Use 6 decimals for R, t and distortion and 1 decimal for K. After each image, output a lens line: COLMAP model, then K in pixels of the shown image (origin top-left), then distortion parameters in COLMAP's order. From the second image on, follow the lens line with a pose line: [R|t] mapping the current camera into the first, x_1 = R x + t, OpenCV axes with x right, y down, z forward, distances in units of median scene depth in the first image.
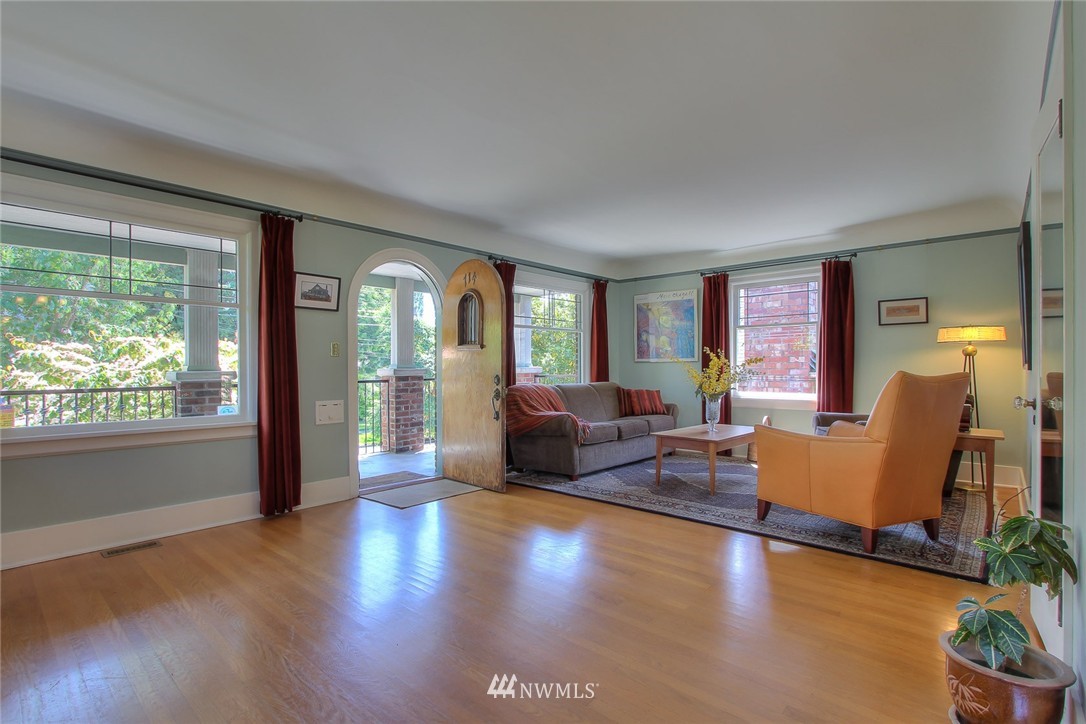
lens RADIAL K [[520.0, 0, 542.2], [0, 520.0, 367.7], [0, 0, 1]] dist [-0.019770, 0.001740]
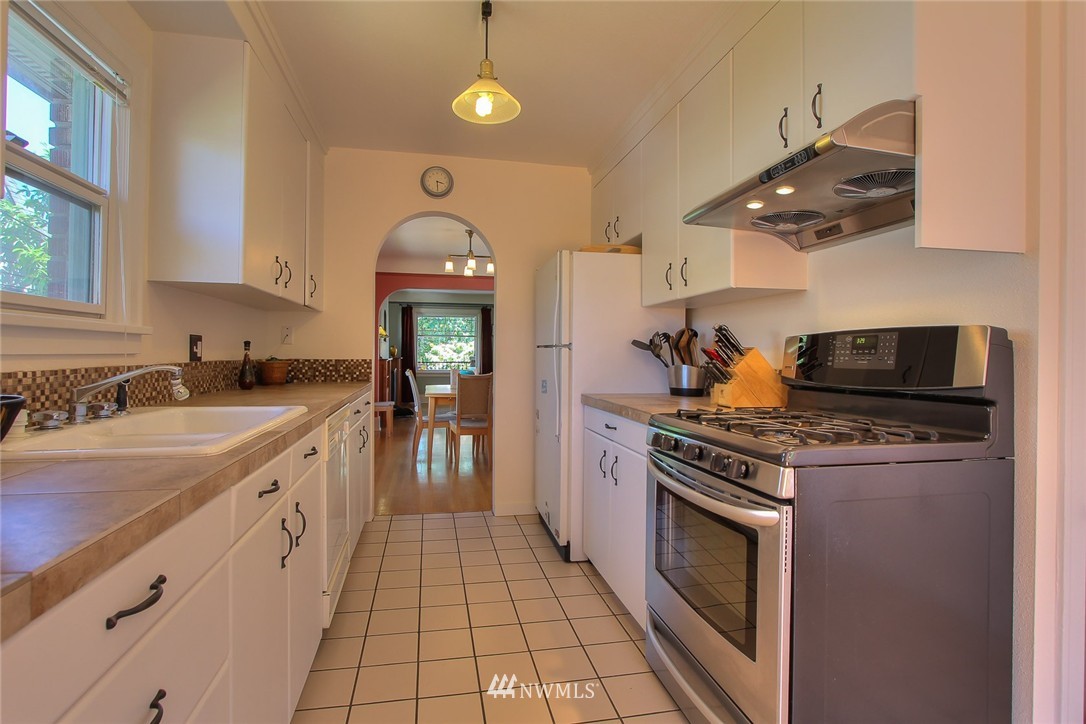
lens RADIAL K [[520.0, 0, 539.2], [0, 520.0, 357.8], [0, 0, 1]] dist [-0.019770, 0.001740]
pose [[0.802070, 0.018700, -0.596938, 1.242438], [-0.011074, 0.999804, 0.016441, -0.034350], [0.597128, -0.006576, 0.802119, -1.019206]]
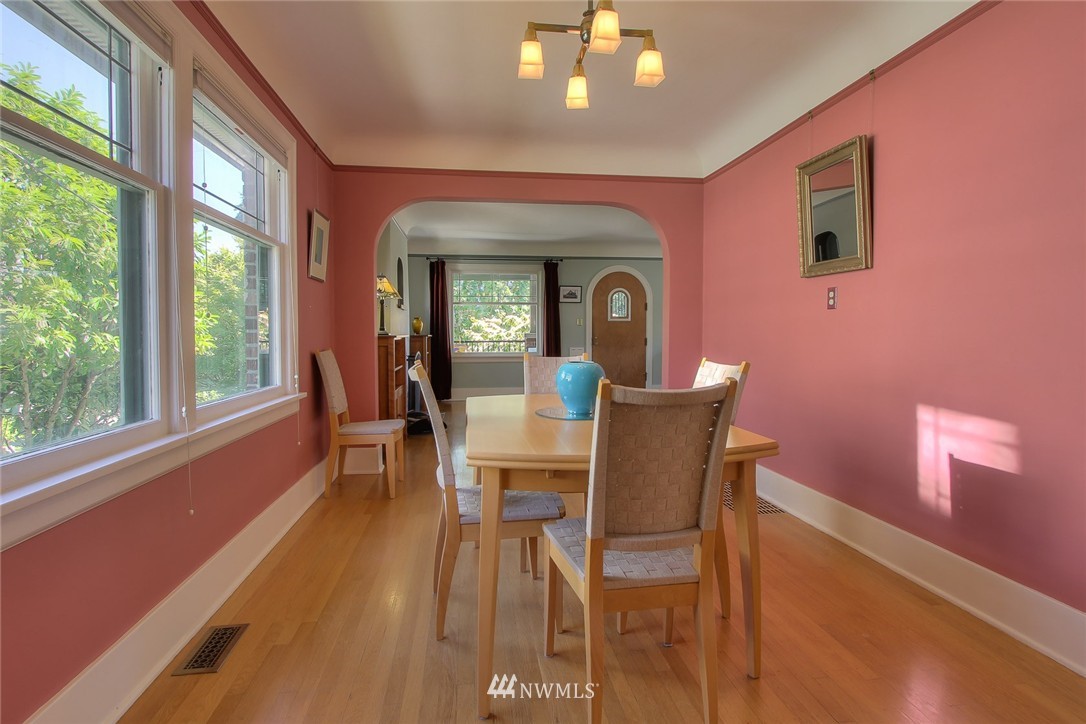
lens RADIAL K [[520.0, 0, 535.2], [0, 520.0, 342.0], [0, 0, 1]] dist [-0.019770, 0.001740]
pose [[0.752298, 0.012265, -0.658709, 0.664007], [0.007018, 0.999621, 0.026628, -0.010763], [0.658786, -0.024655, 0.751926, -0.519578]]
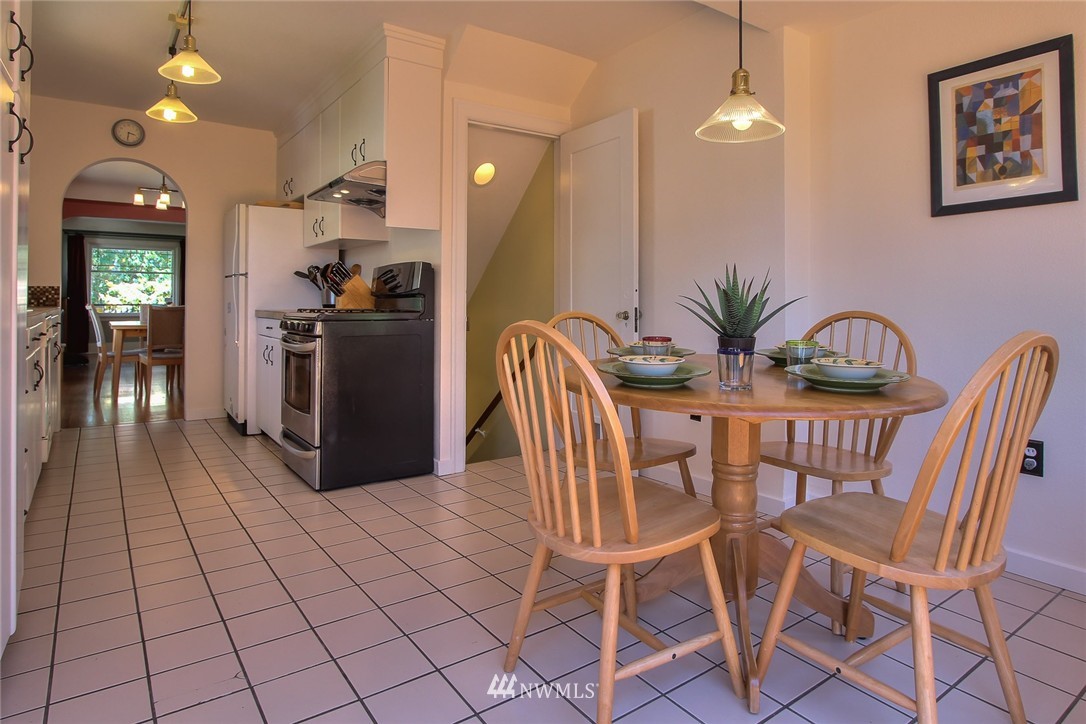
lens RADIAL K [[630.0, 0, 562.5], [0, 630.0, 298.7], [0, 0, 1]] dist [-0.022350, 0.002279]
pose [[0.978334, 0.010553, -0.206764, 1.569330], [-0.010628, 0.999943, 0.000748, -0.009218], [0.206760, 0.001466, 0.978391, -1.342957]]
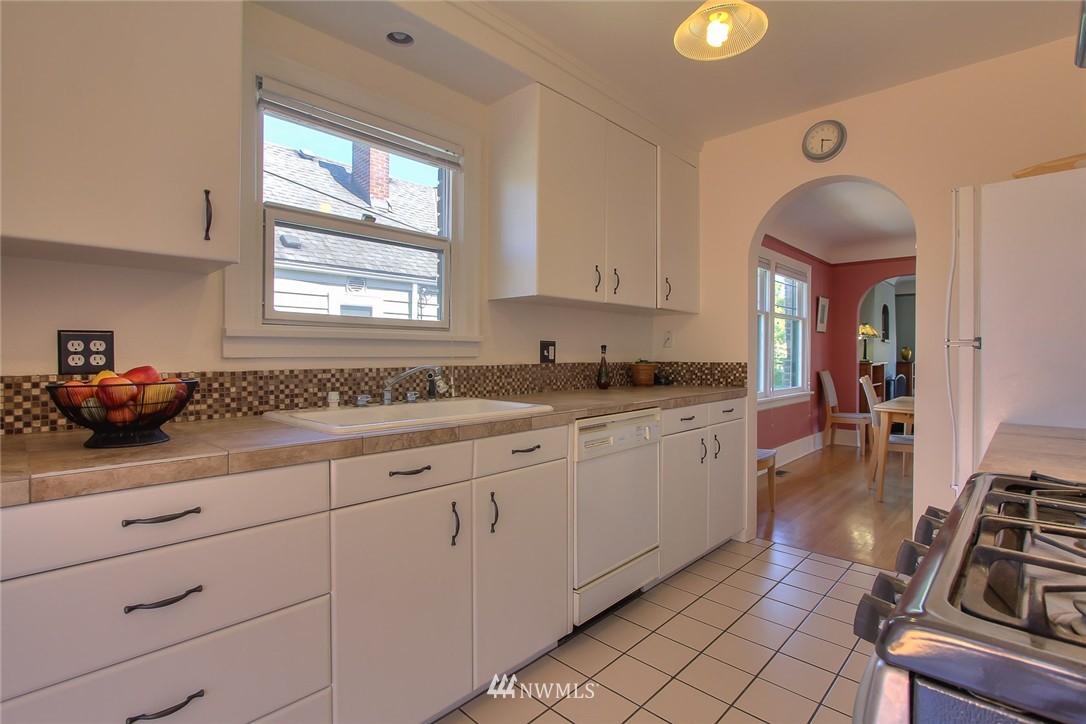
lens RADIAL K [[520.0, 0, 543.2], [0, 520.0, 357.5], [0, 0, 1]] dist [-0.019770, 0.001740]
pose [[-0.037051, 0.012760, -0.999232, 1.277457], [0.003264, 0.999915, 0.012648, -0.033257], [0.999308, -0.002793, -0.037089, -0.821330]]
